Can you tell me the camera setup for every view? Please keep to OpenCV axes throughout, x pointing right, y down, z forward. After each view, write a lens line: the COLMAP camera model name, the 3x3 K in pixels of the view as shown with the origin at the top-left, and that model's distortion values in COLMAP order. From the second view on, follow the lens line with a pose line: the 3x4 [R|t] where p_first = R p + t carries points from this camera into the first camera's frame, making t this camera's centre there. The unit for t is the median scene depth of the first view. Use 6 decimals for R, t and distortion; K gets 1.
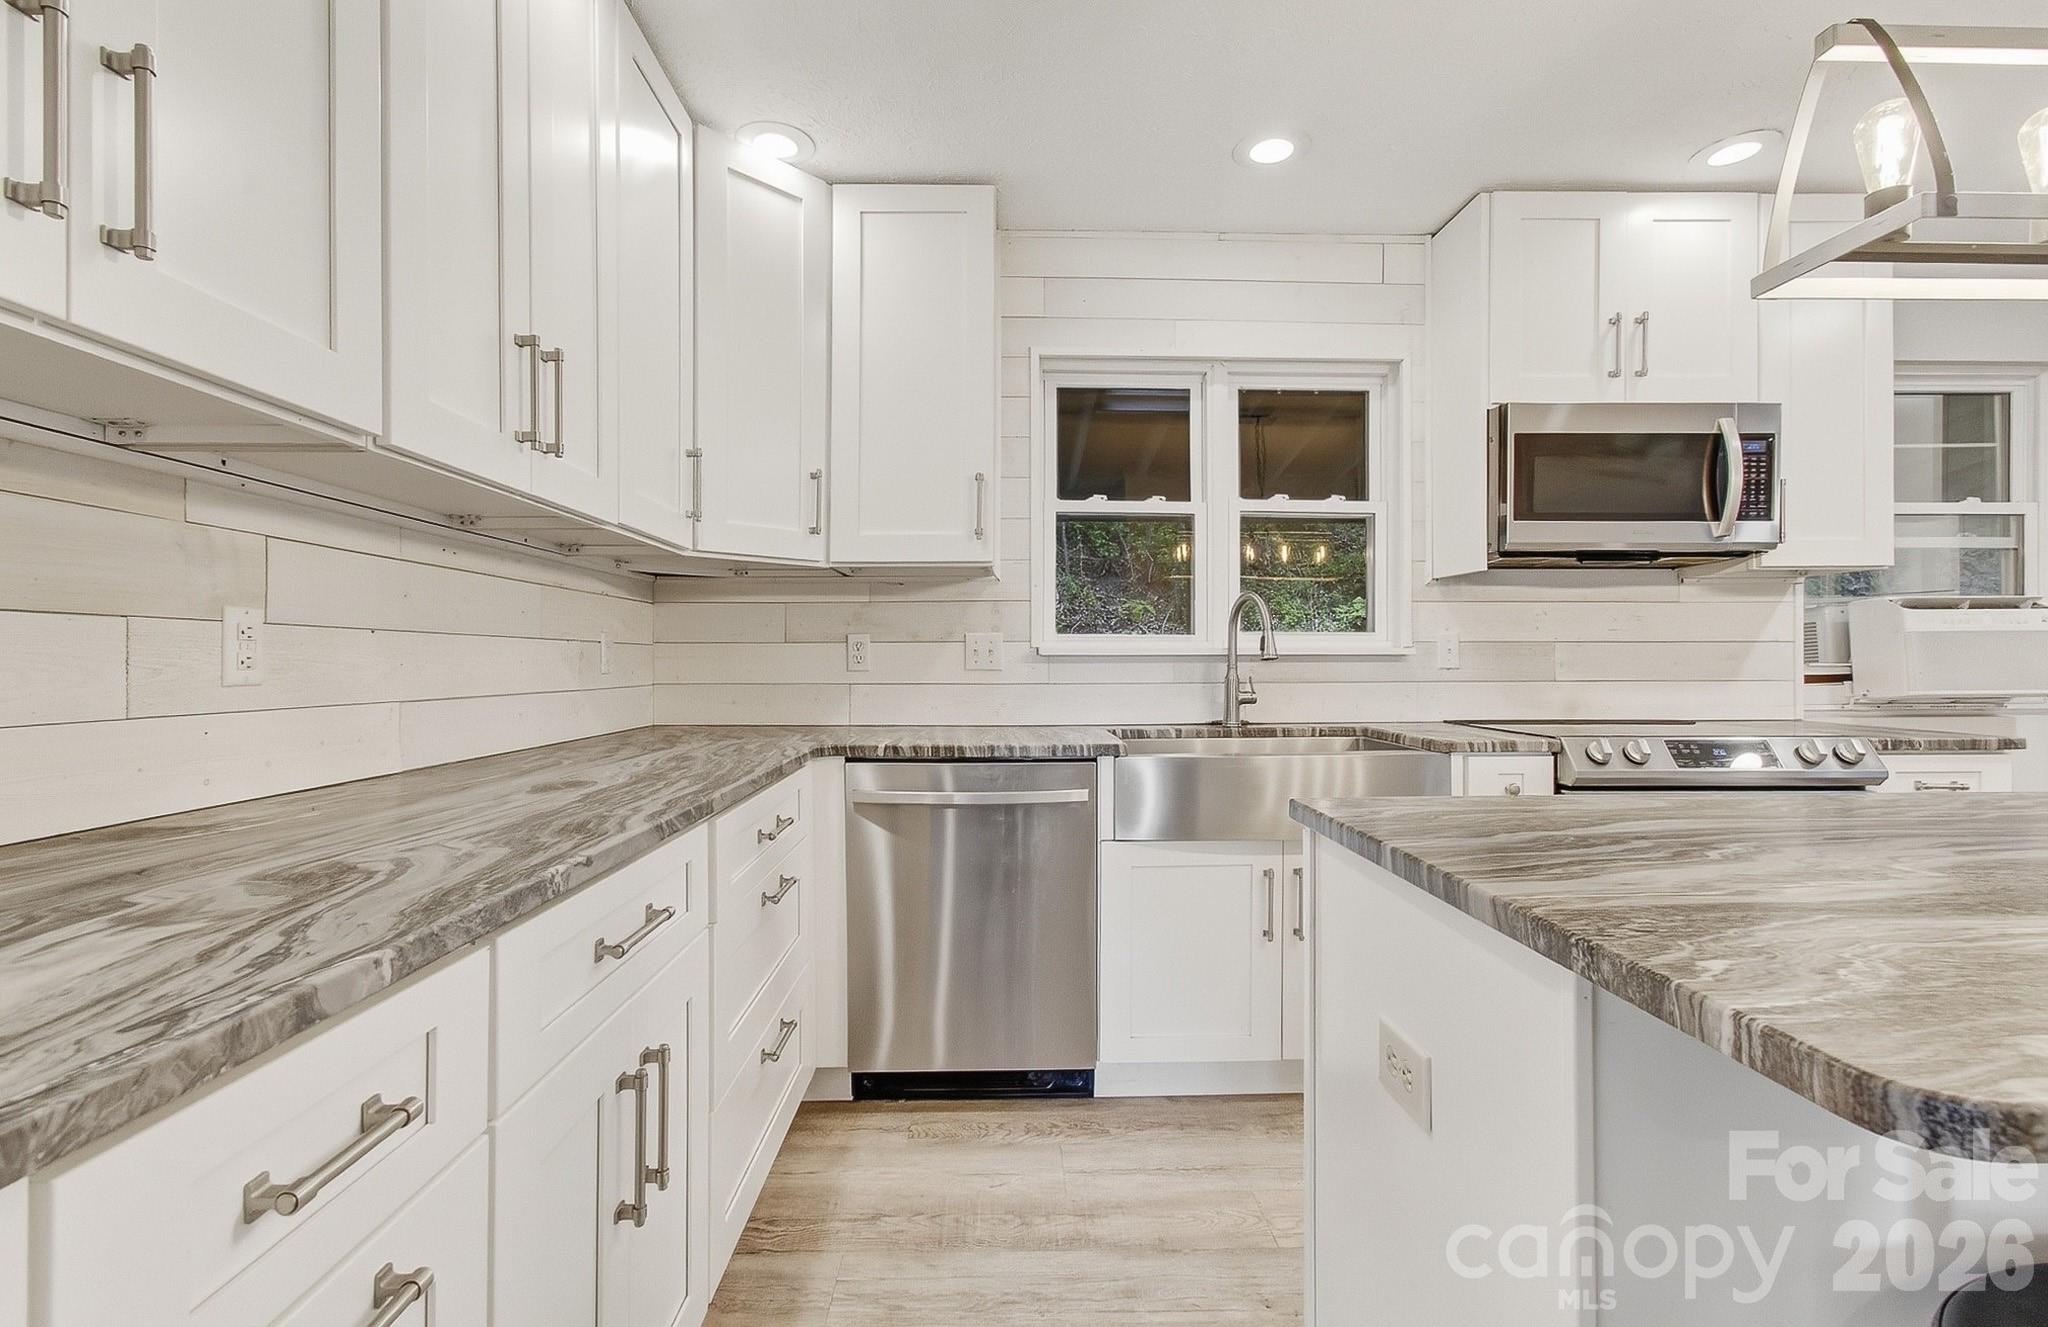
lens RADIAL K [[974.6, 0, 1008.8], [0, 974.6, 659.9], [0, 0, 1]] dist [-0.051053, 0.092387]
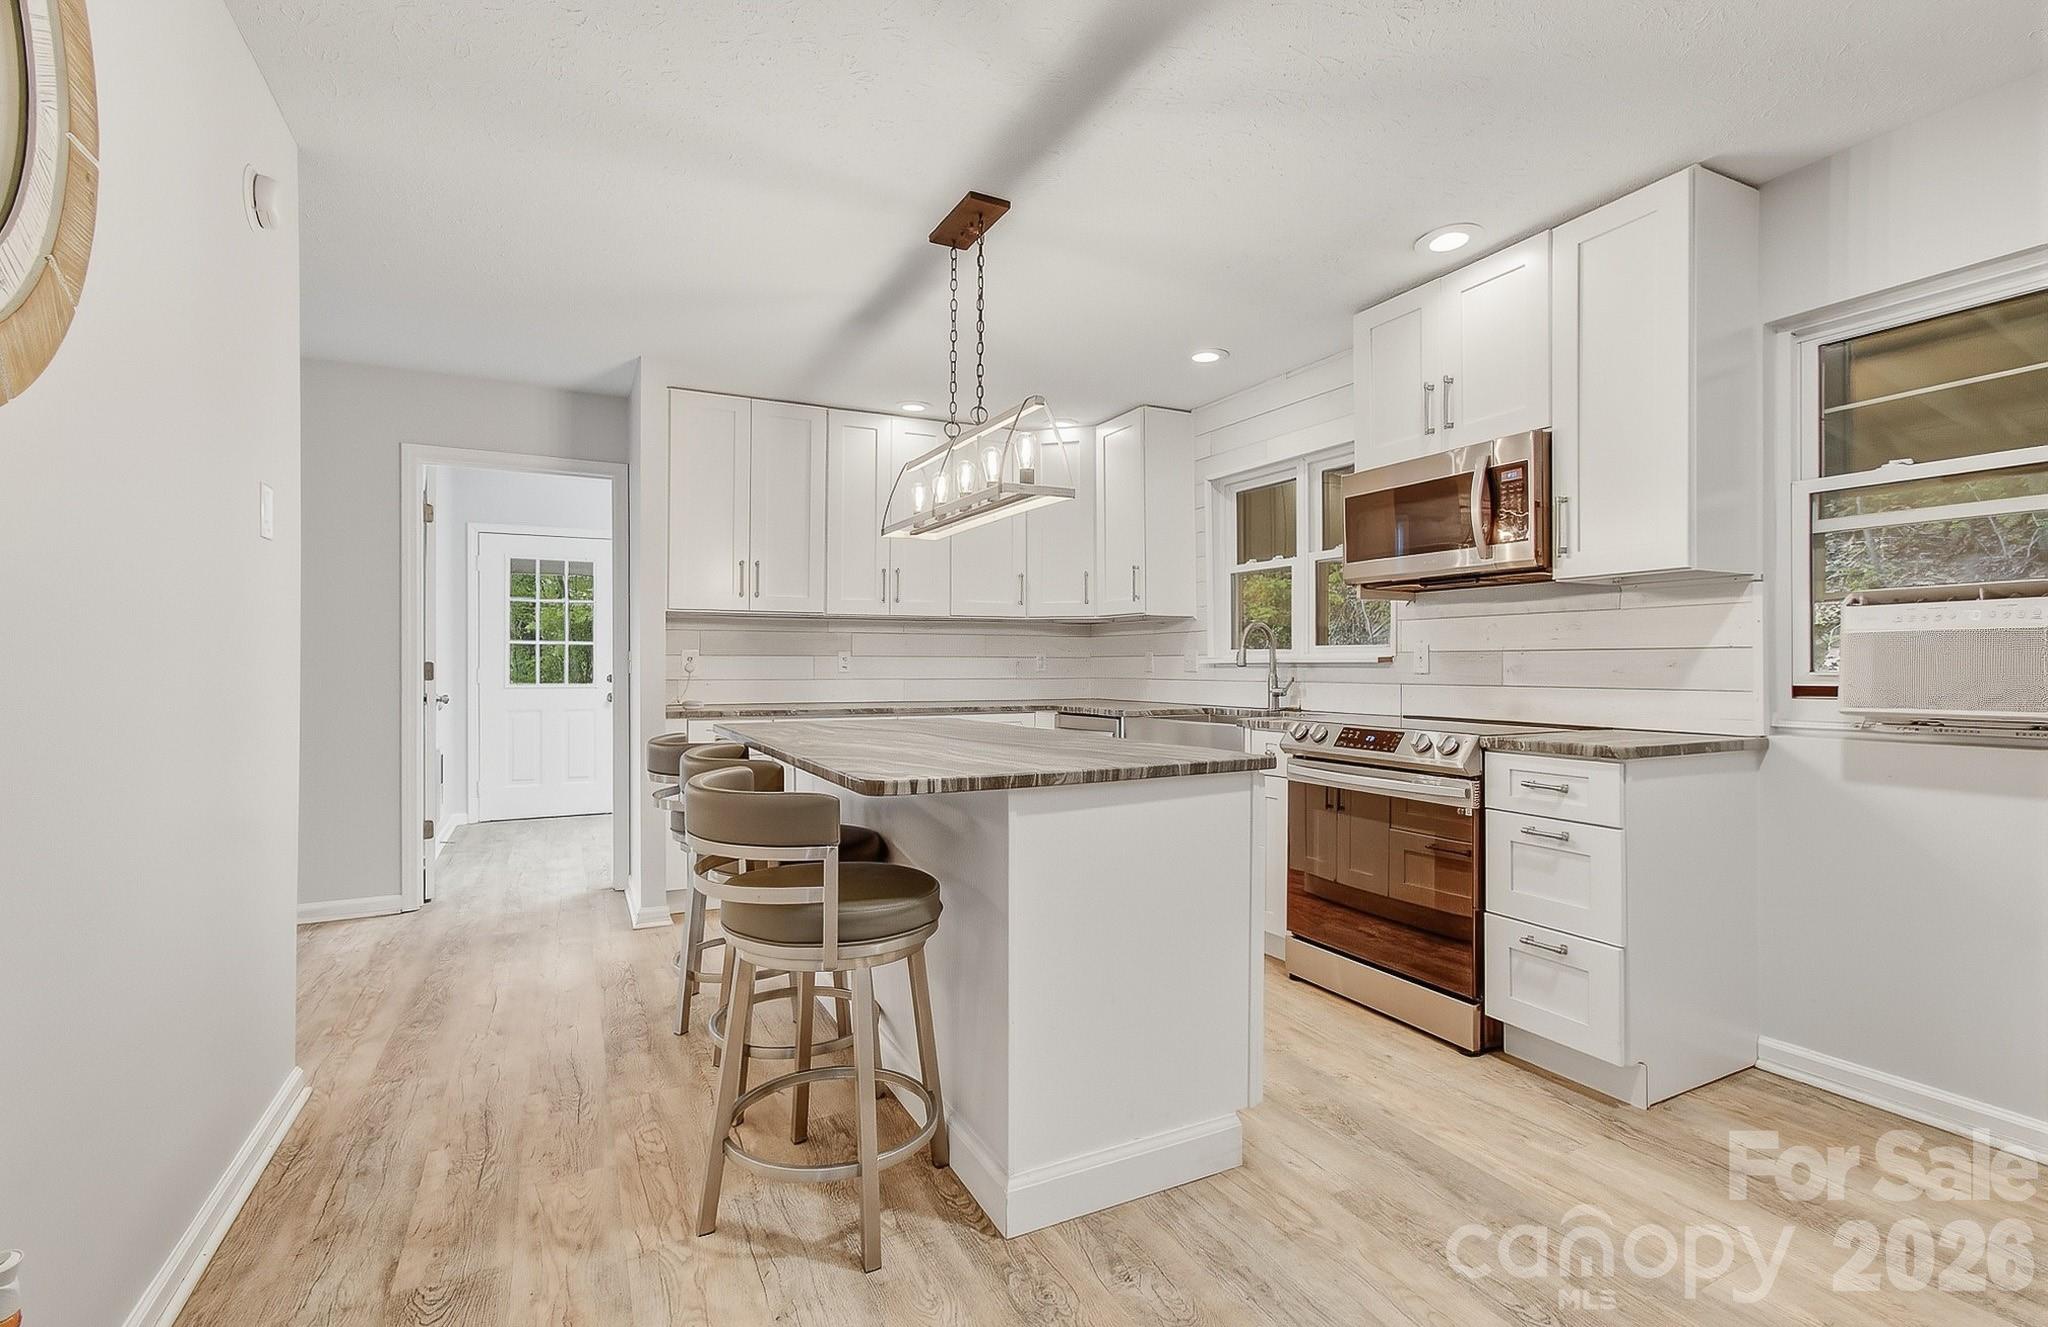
lens RADIAL K [[919.0, 0, 1020.4], [0, 919.0, 666.1], [0, 0, 1]] dist [-0.000281, 0.000201]
pose [[0.426299, 0.003969, -0.904574, 1.436473], [0.000842, 0.999988, 0.004784, -0.007850], [0.904582, -0.002801, 0.426291, 0.052711]]
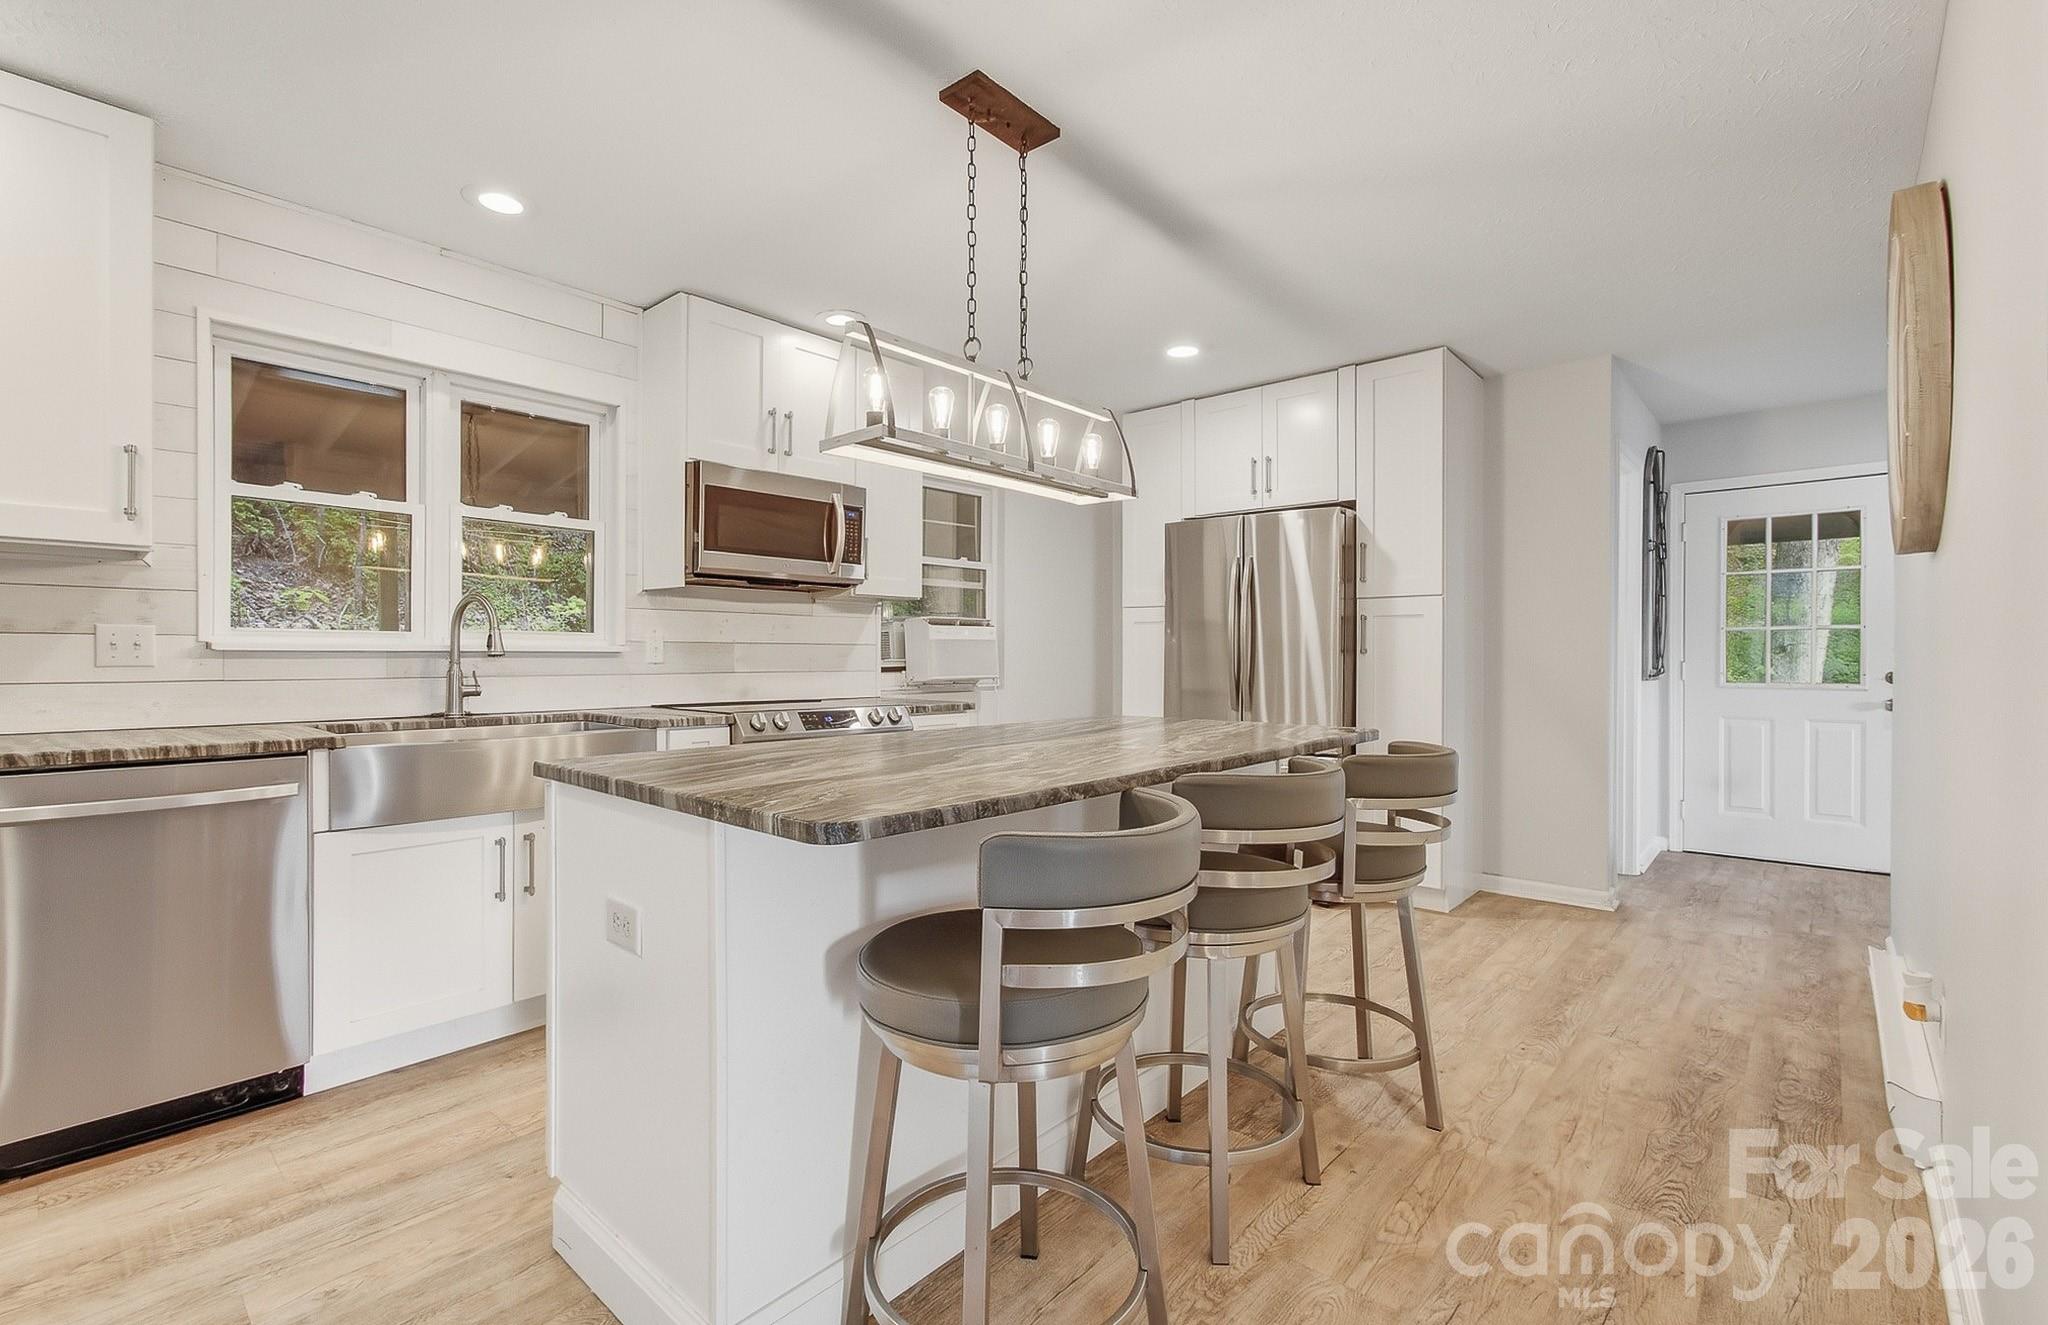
lens RADIAL K [[888.8, 0, 1025.0], [0, 888.8, 665.0], [0, 0, 1]] dist [-0.008260, 0.000096]
pose [[0.683093, -0.003264, 0.730324, -0.056287], [-0.003778, 0.999961, 0.008003, 0.000199], [-0.730321, -0.008227, 0.683054, -0.130854]]
